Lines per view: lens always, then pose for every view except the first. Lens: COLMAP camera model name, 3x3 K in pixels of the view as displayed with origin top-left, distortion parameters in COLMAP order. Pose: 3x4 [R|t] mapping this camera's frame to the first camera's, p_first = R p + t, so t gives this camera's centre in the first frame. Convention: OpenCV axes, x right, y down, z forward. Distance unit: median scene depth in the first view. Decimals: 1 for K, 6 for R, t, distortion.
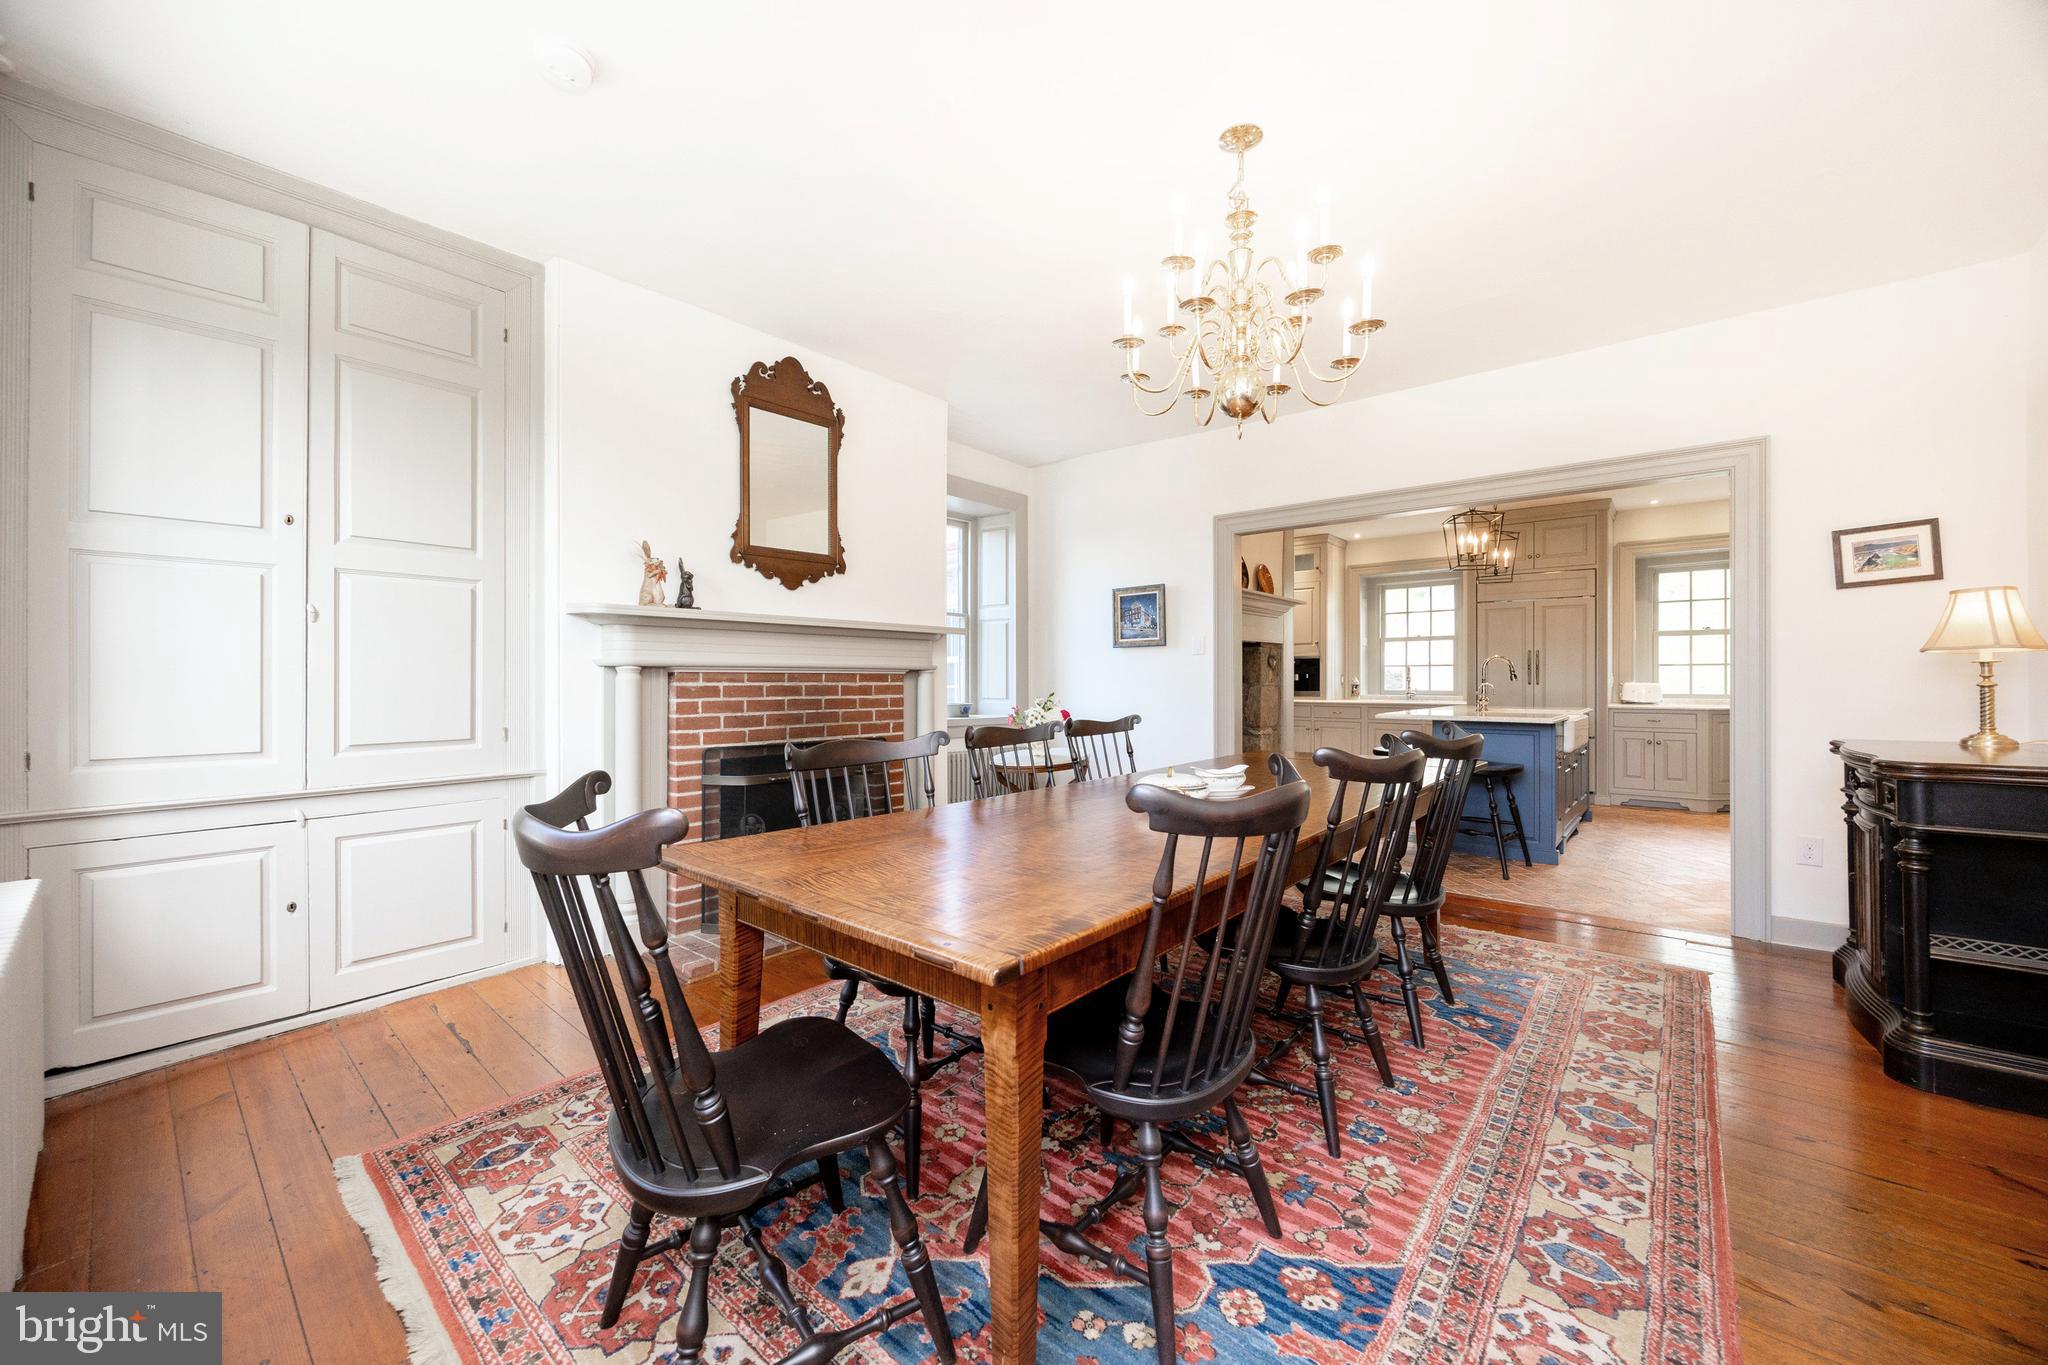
lens RADIAL K [[782.0, 0, 1037.5], [0, 782.0, 679.1], [0, 0, 1]] dist [-0.004165, -0.000411]
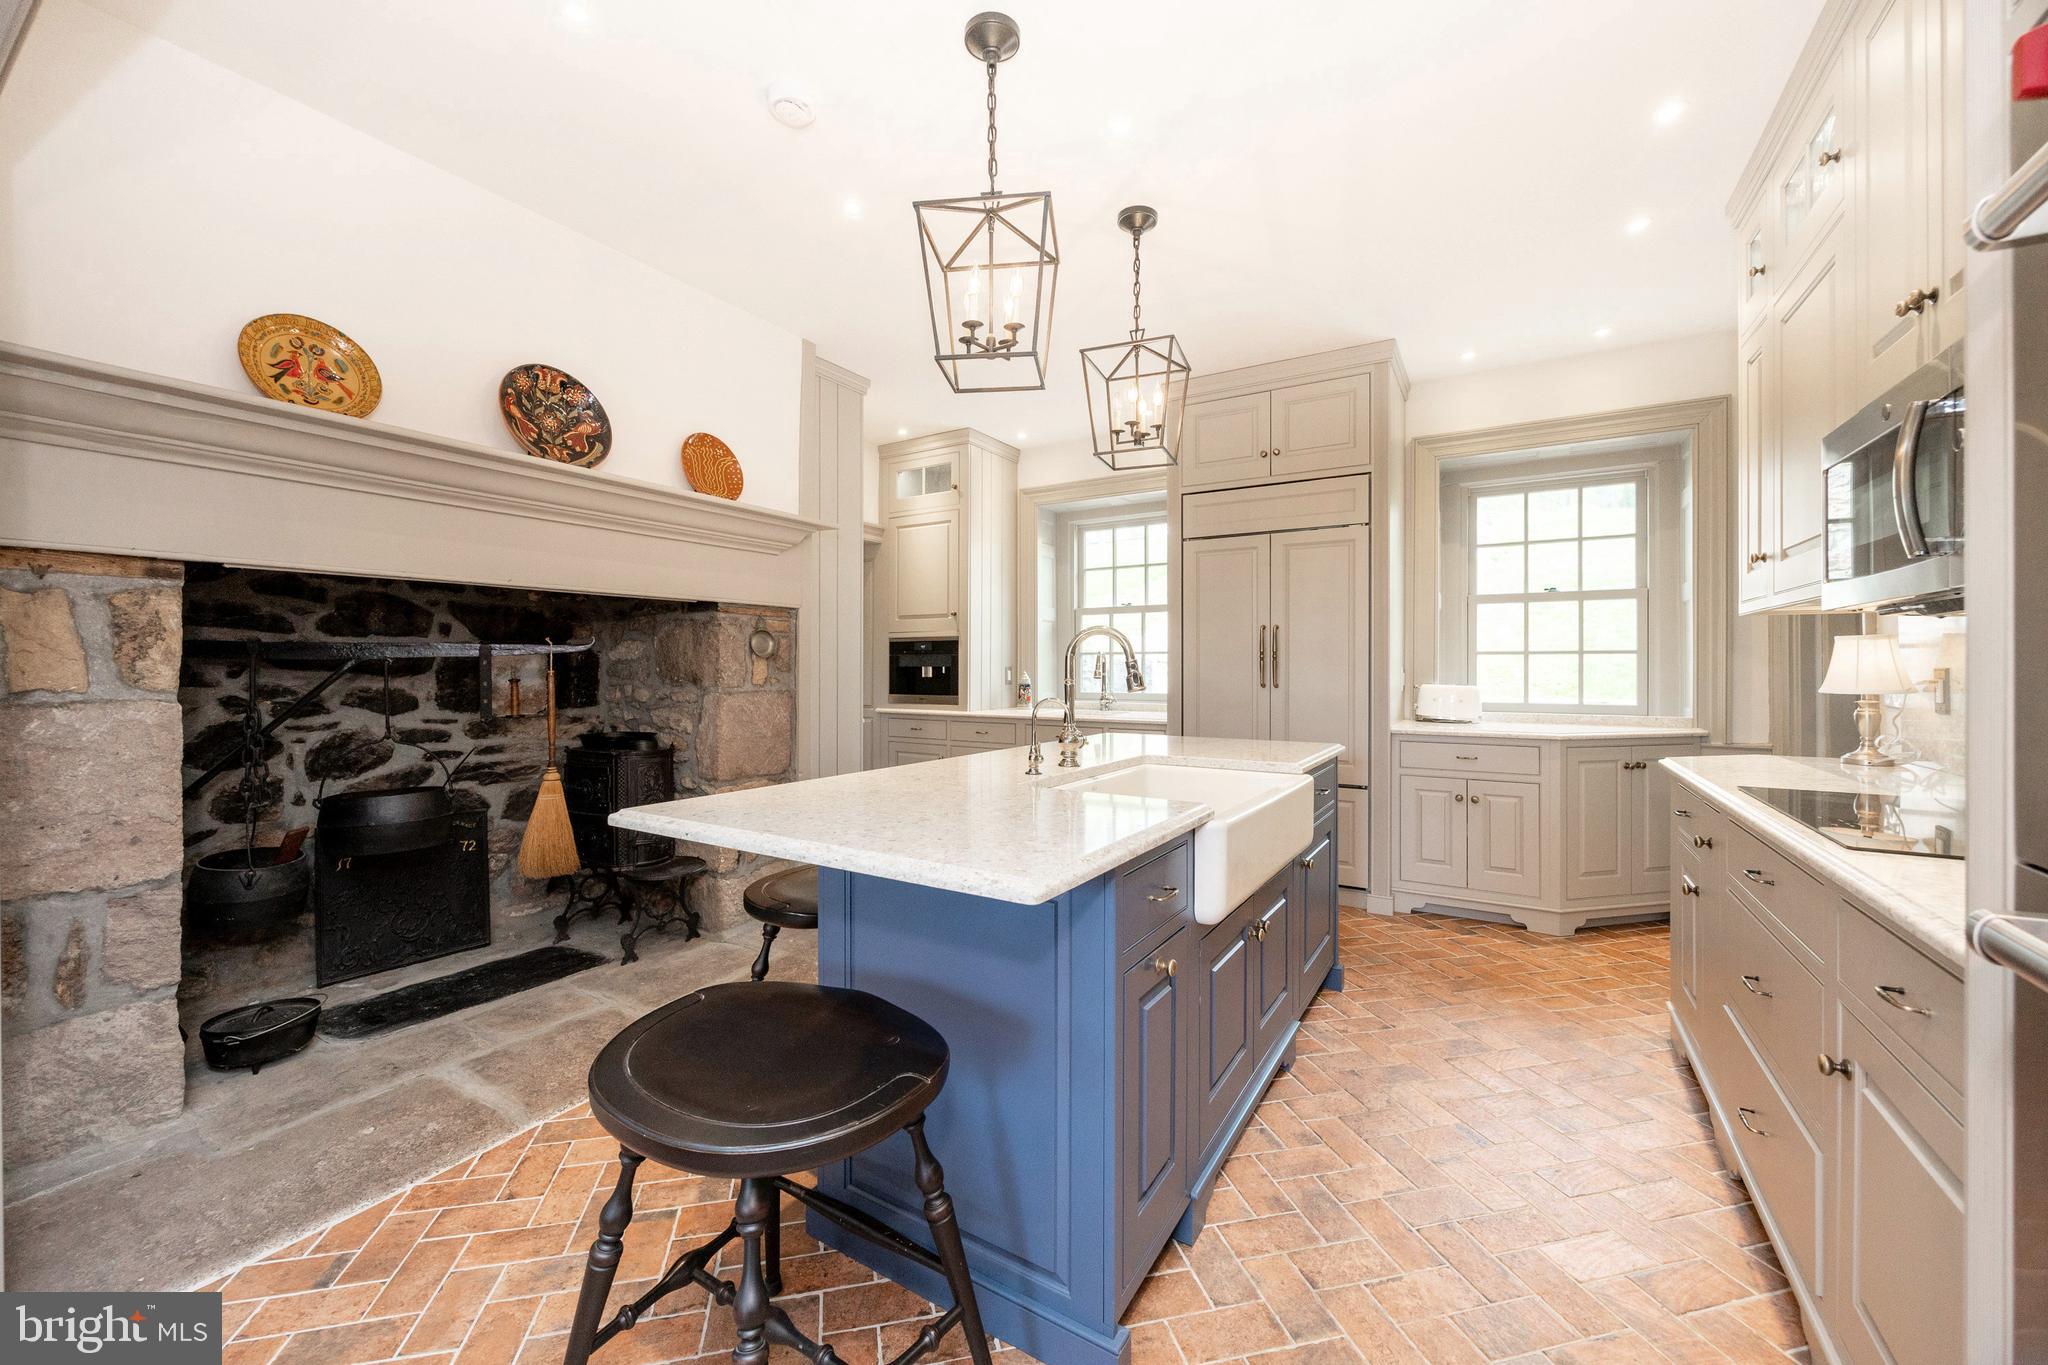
lens RADIAL K [[782.0, 0, 1019.6], [0, 782.0, 665.0], [0, 0, 1]] dist [-0.004165, -0.000411]
pose [[0.990614, 0.001231, 0.136687, 0.343749], [-0.001035, 0.999998, -0.001504, -0.007187], [-0.136689, 0.001348, 0.990613, 0.425577]]
